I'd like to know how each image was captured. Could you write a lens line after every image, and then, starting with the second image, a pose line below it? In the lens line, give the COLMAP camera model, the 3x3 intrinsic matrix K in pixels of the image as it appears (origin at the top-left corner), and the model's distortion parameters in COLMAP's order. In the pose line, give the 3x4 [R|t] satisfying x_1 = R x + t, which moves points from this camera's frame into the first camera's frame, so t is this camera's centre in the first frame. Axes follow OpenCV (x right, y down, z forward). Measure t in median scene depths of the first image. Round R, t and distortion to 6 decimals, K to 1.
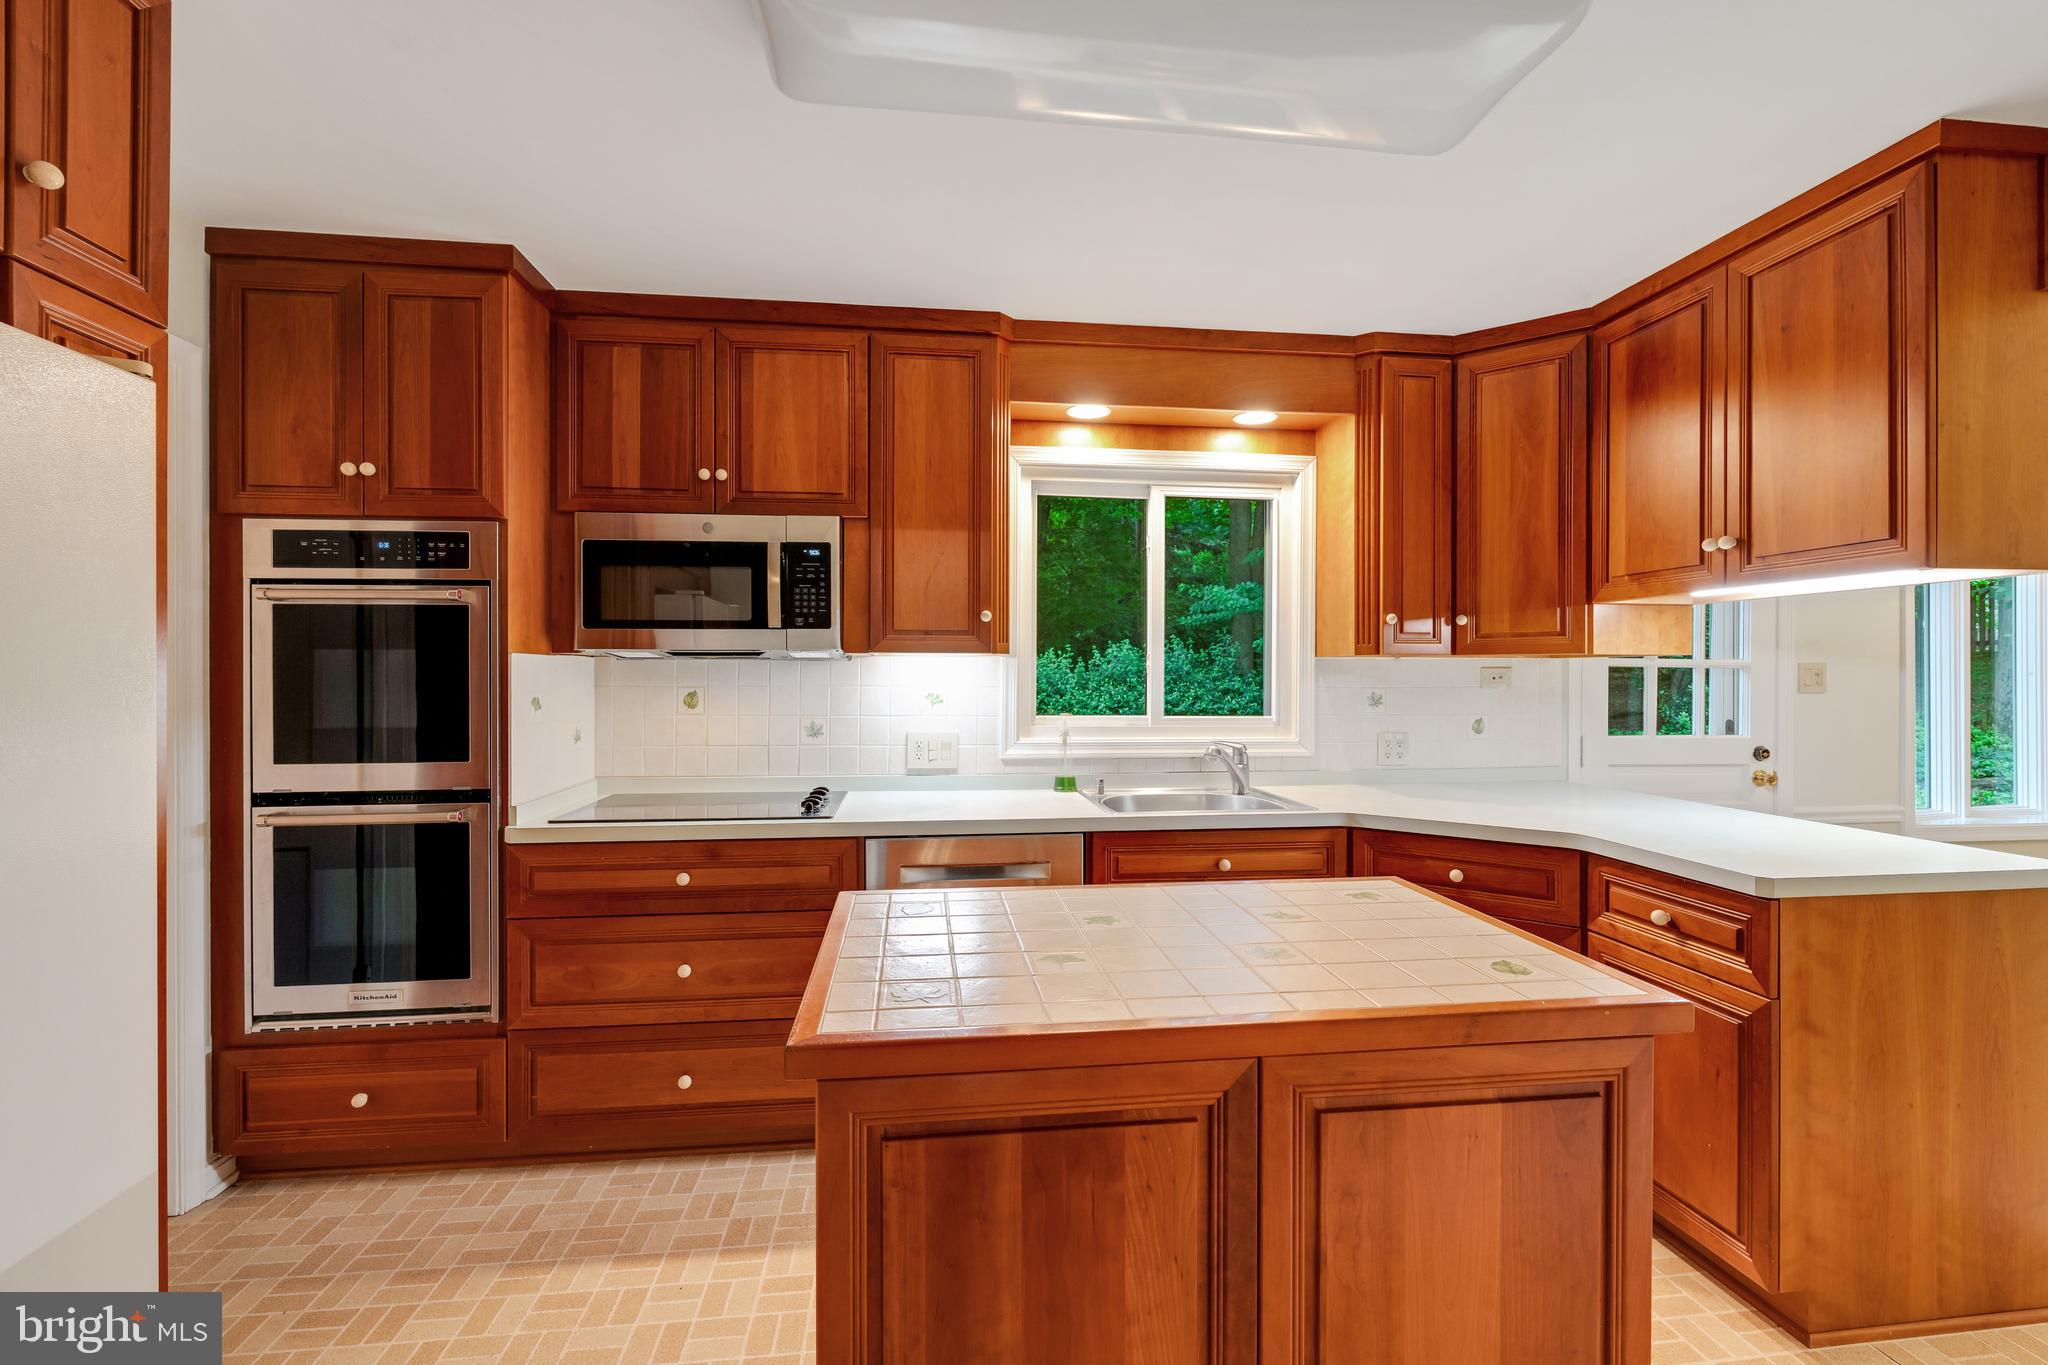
lens RADIAL K [[901.0, 0, 1023.3], [0, 901.0, 676.8], [0, 0, 1]] dist [0.001090, 0.000137]
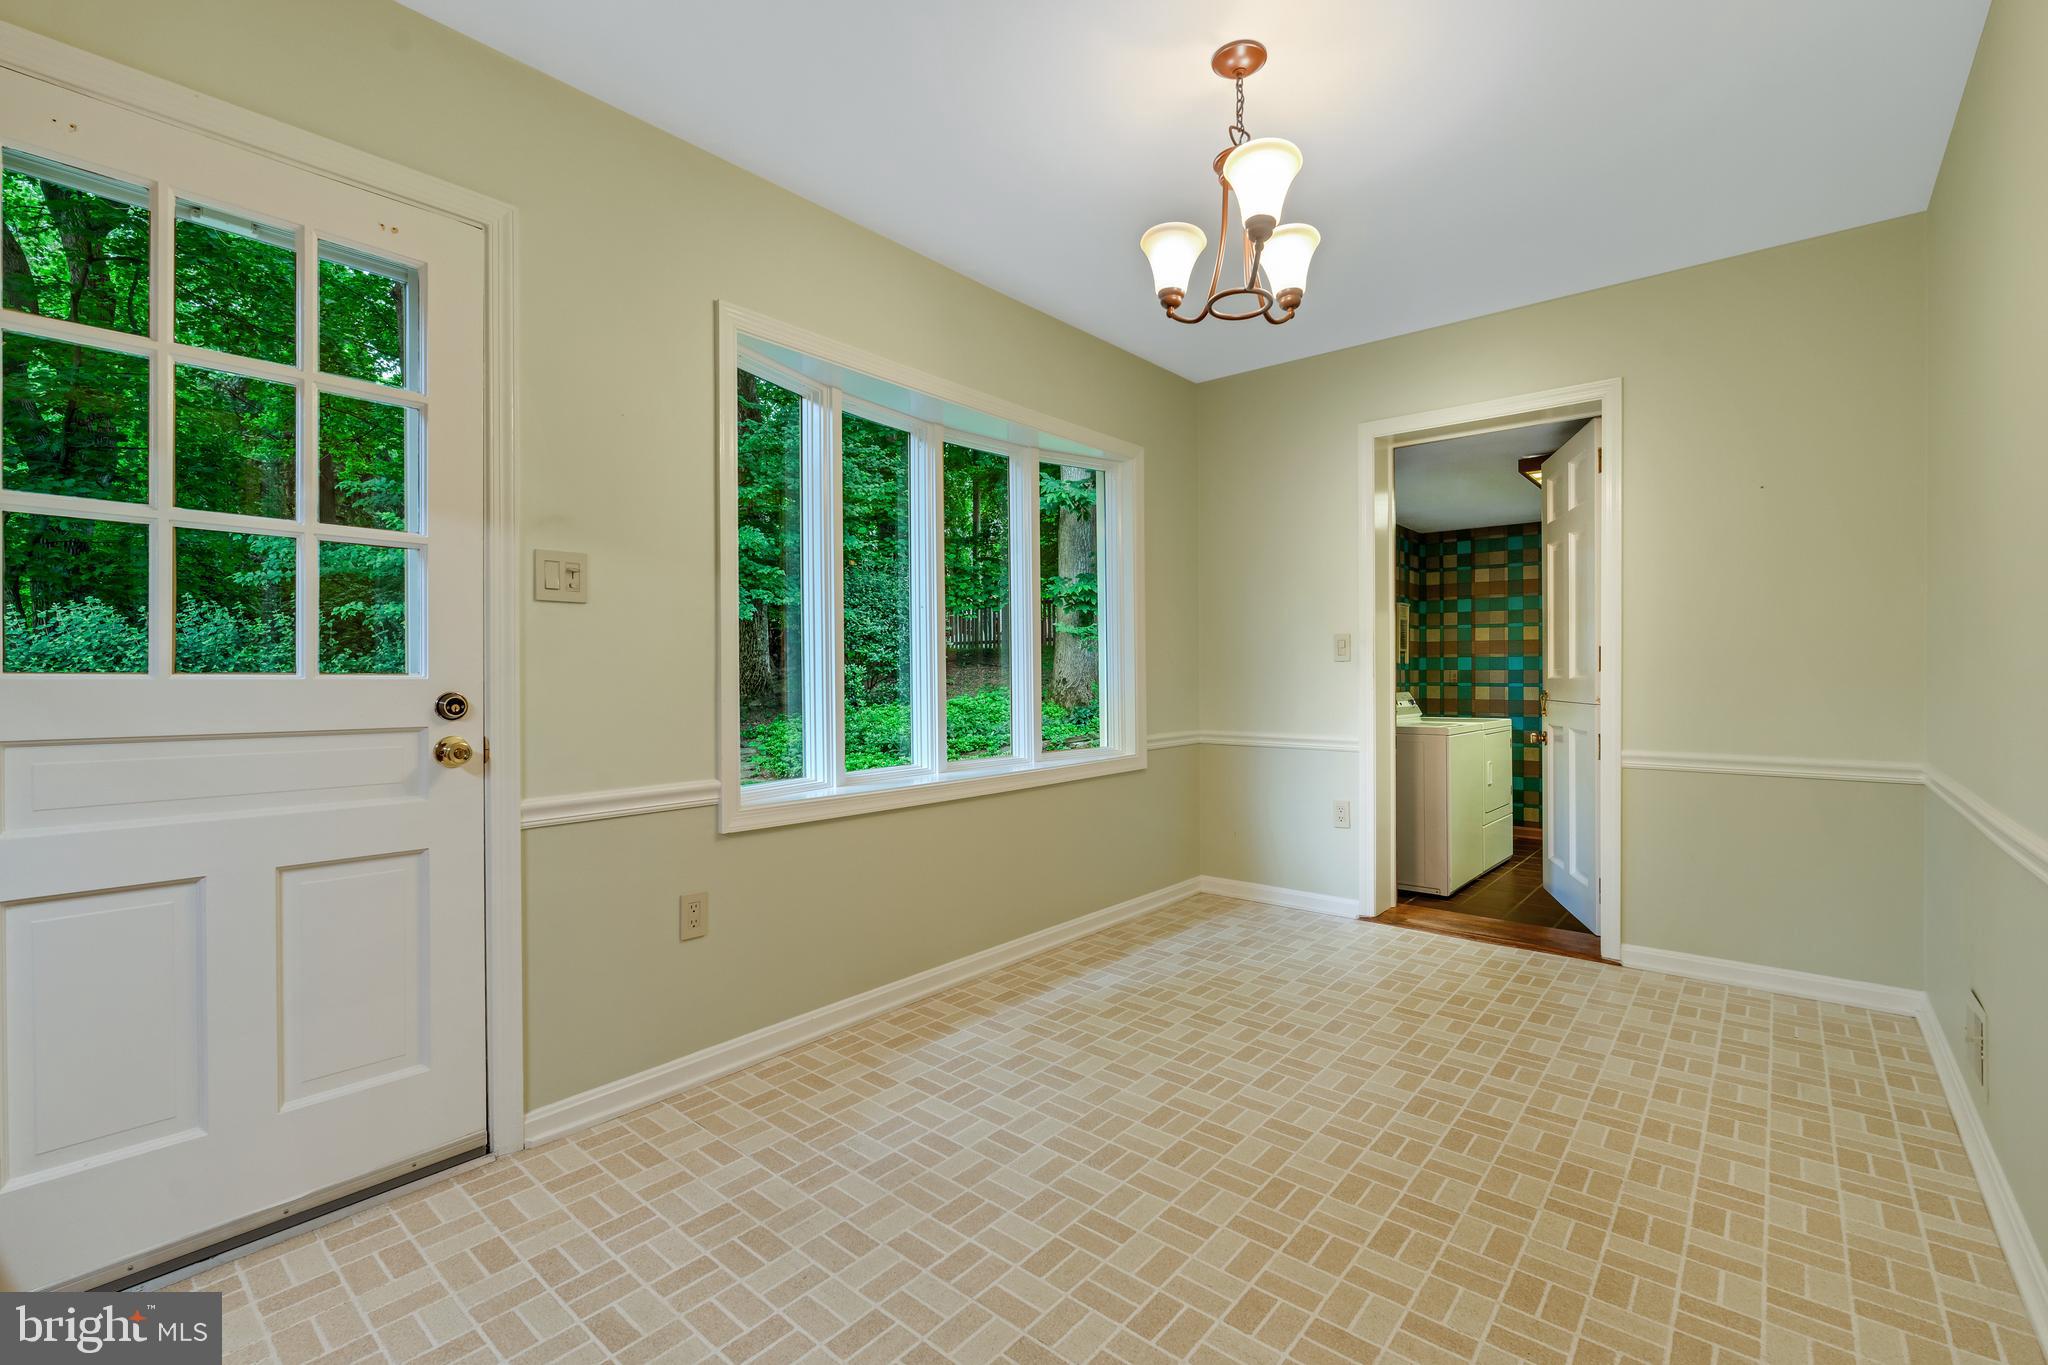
lens RADIAL K [[901.0, 0, 1018.9], [0, 901.0, 677.3], [0, 0, 1]] dist [0.001090, 0.000137]
pose [[0.730052, -0.005639, 0.683368, 0.689634], [0.001982, 0.999979, 0.006134, 0.063588], [-0.683389, -0.003124, 0.730048, 0.361020]]
